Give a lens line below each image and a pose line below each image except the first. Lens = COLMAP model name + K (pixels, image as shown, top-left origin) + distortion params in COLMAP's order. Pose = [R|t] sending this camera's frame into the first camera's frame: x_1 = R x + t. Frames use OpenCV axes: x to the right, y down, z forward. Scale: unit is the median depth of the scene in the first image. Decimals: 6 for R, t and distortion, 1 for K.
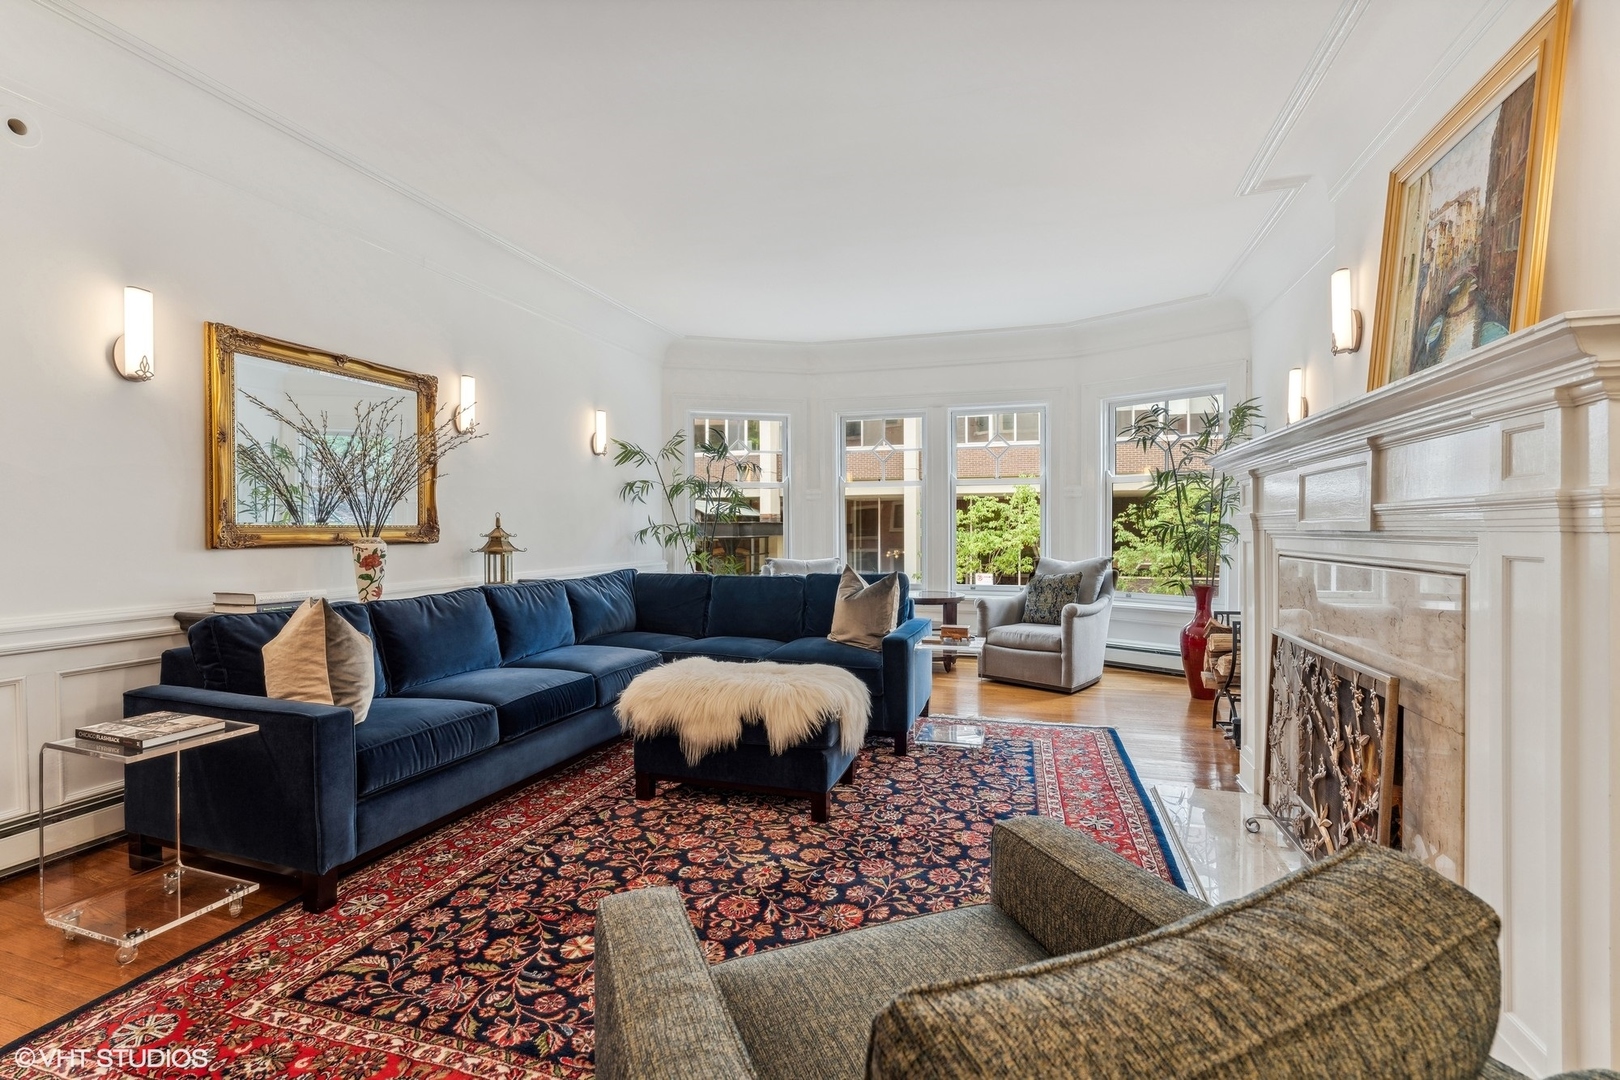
lens RADIAL K [[745.4, 0, 819.4], [0, 745.4, 534.0], [0, 0, 1]] dist [-0.003531, 0.000403]
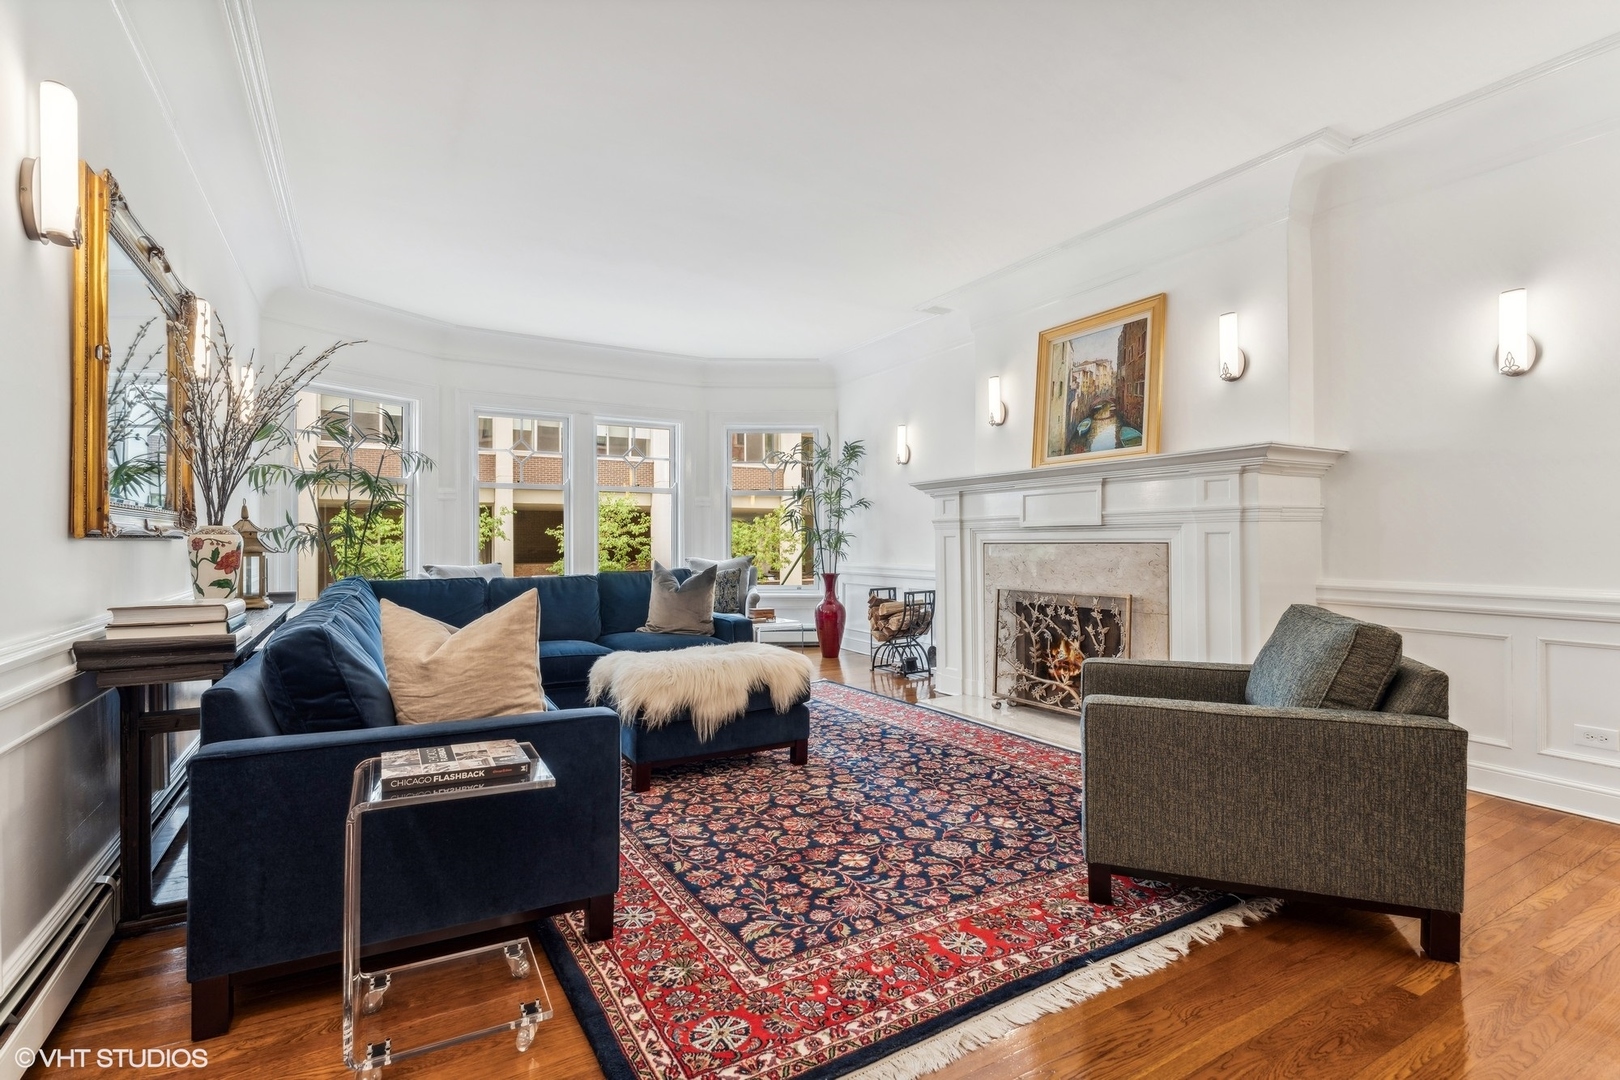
lens RADIAL K [[745.4, 0, 834.5], [0, 745.4, 541.6], [0, 0, 1]] dist [-0.003531, 0.000403]
pose [[0.664878, -0.000392, 0.746952, -1.041392], [0.008865, 0.999934, -0.007365, 0.040975], [-0.746899, 0.011519, 0.664837, 0.182862]]
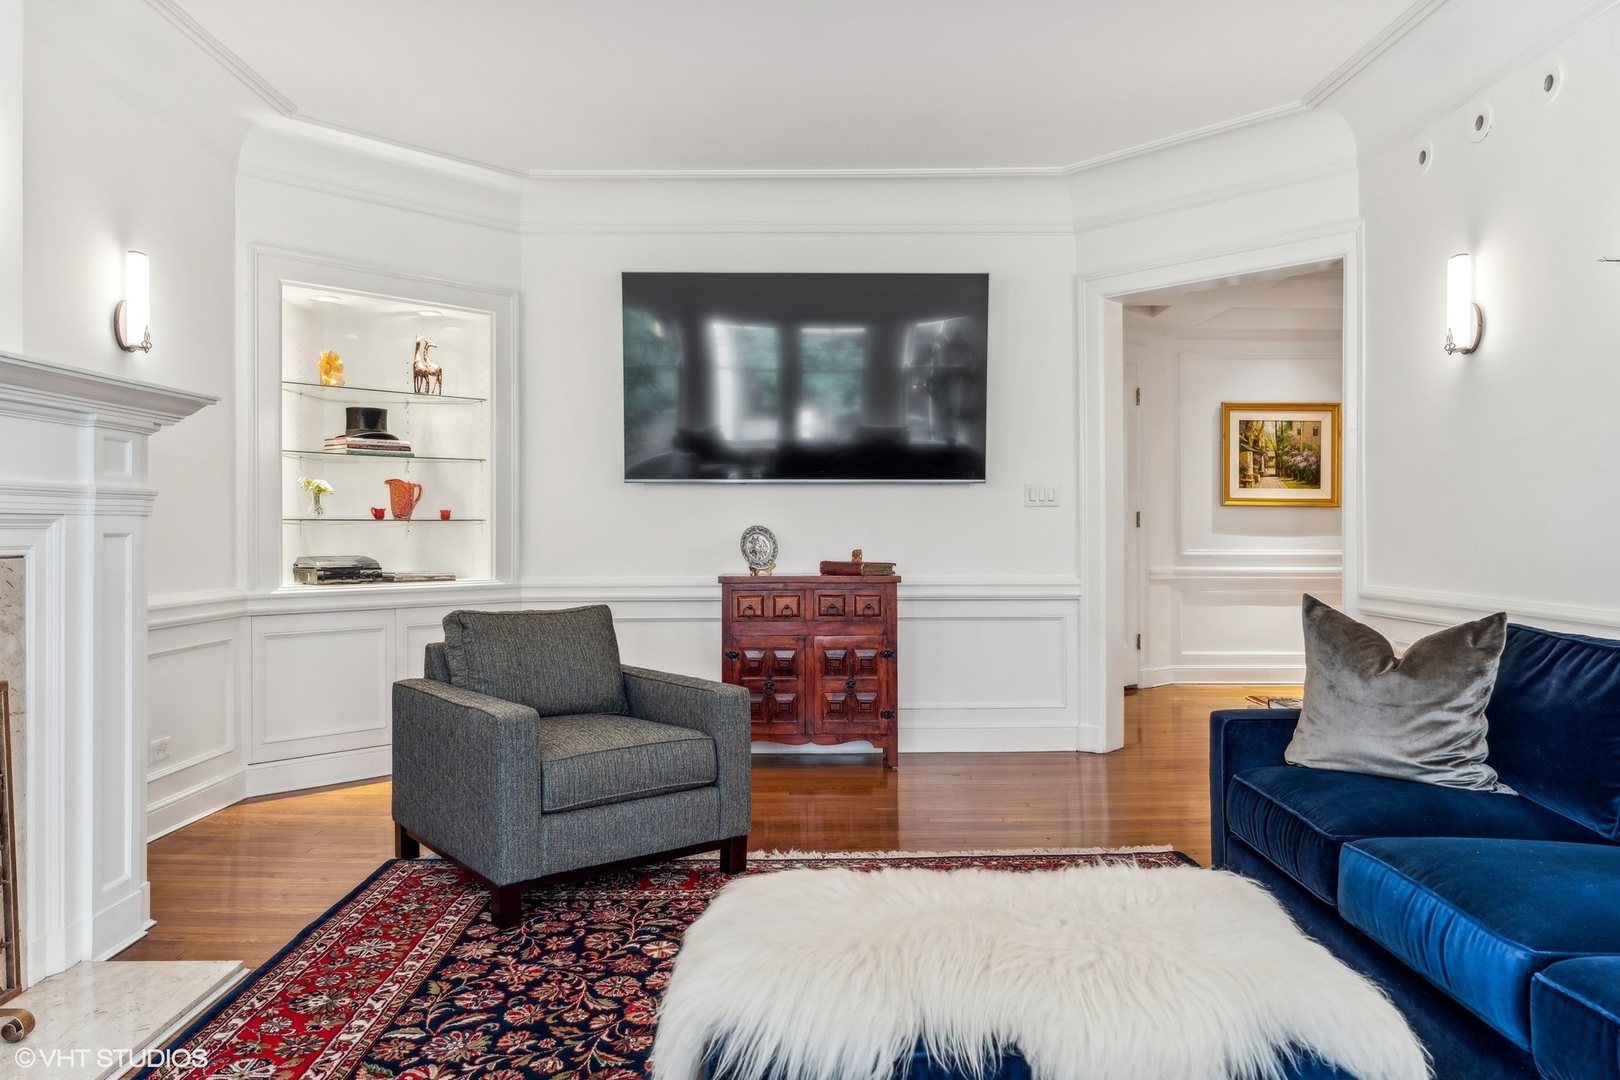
lens RADIAL K [[1086.7, 0, 804.0], [0, 1086.7, 538.6], [0, 0, 1]] dist [-0.007634, -0.001338]
pose [[-0.958679, 0.001592, -0.284484, 0.181201], [-0.001167, 0.999954, 0.009528, 0.011764], [0.284486, 0.009467, -0.958633, 1.934543]]
